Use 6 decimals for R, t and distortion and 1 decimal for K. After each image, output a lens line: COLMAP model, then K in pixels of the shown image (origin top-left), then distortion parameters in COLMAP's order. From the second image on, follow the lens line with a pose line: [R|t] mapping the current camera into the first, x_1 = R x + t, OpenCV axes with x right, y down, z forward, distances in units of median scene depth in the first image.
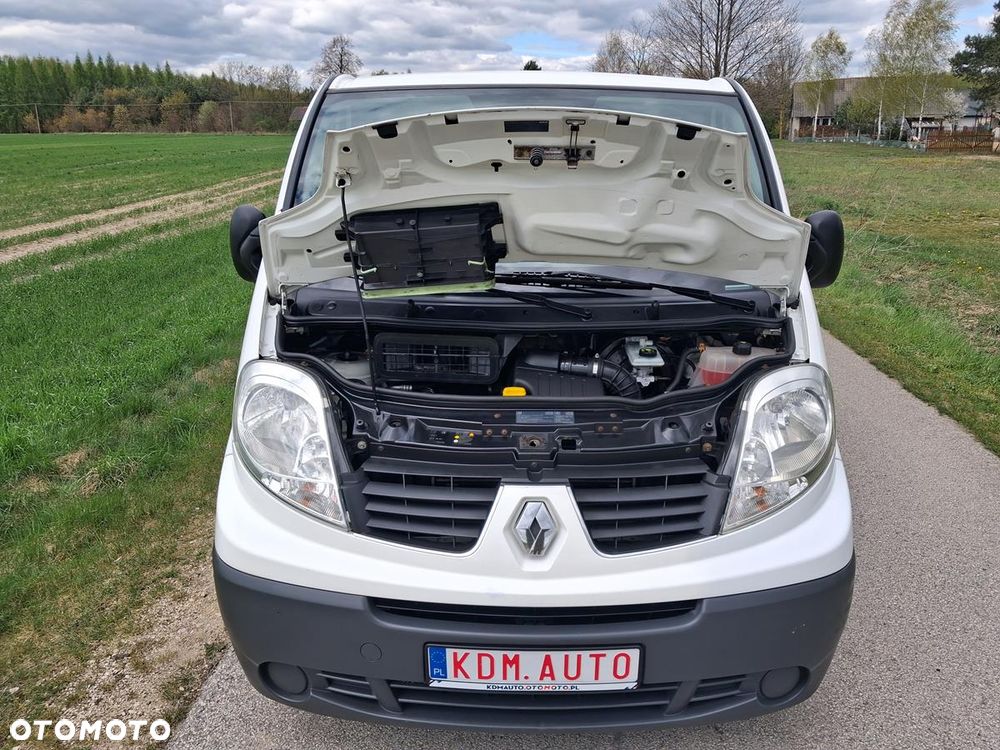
lens RADIAL K [[787.6, 0, 515.0], [0, 787.6, 379.1], [0, 0, 1]] dist [0.013352, -0.006096]
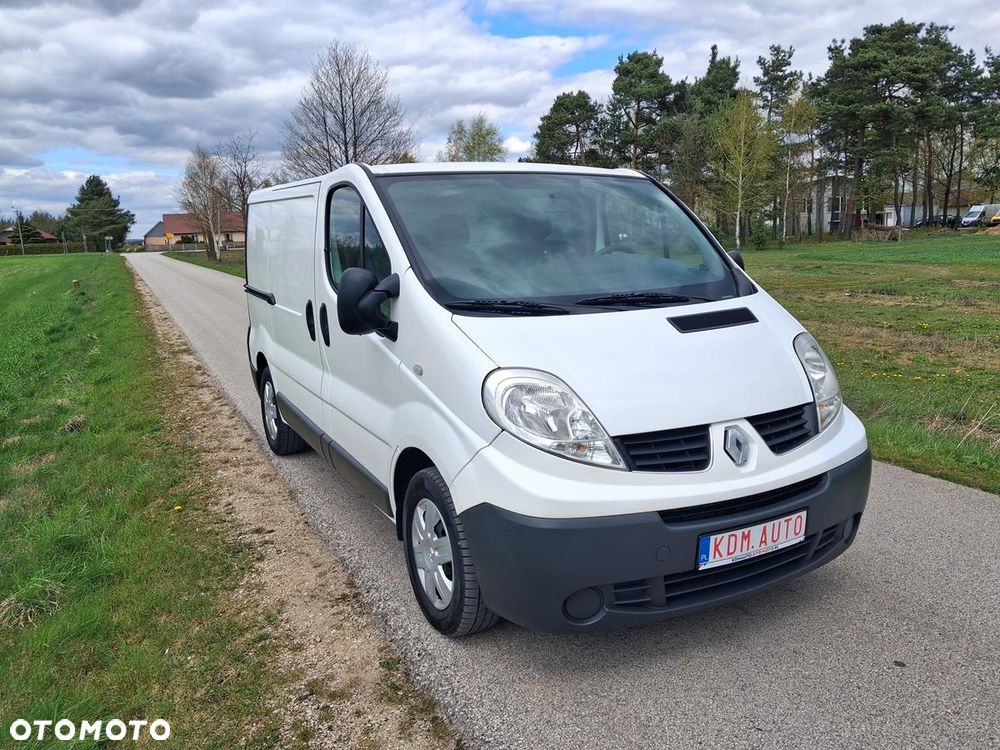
lens RADIAL K [[806.2, 0, 518.9], [0, 806.2, 376.1], [0, 0, 1]] dist [-0.009857, -0.004934]
pose [[0.873027, -0.110870, 0.474902, -0.102833], [0.176542, 0.979616, -0.095844, 0.013417], [-0.454595, 0.167515, 0.874804, -0.015809]]
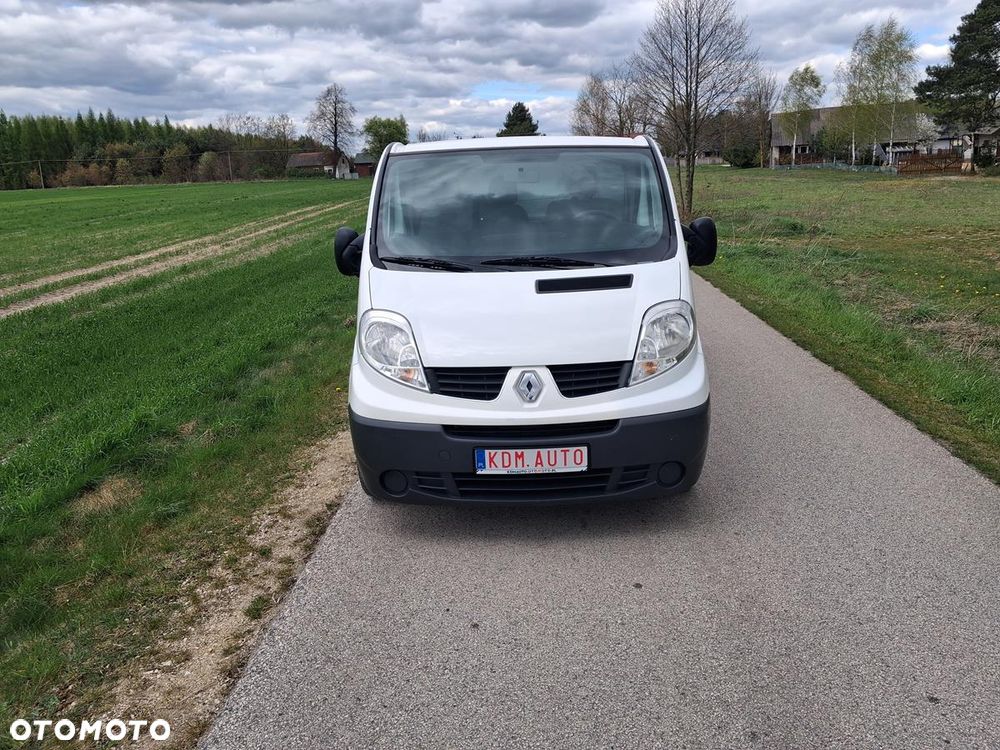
lens RADIAL K [[782.2, 0, 513.8], [0, 782.2, 372.2], [0, 0, 1]] dist [0.015693, -0.004083]
pose [[0.999314, -0.037034, 0.000583, -0.001171], [0.037016, 0.998016, -0.050932, 0.024908], [0.001305, 0.050919, 0.998702, -0.085795]]
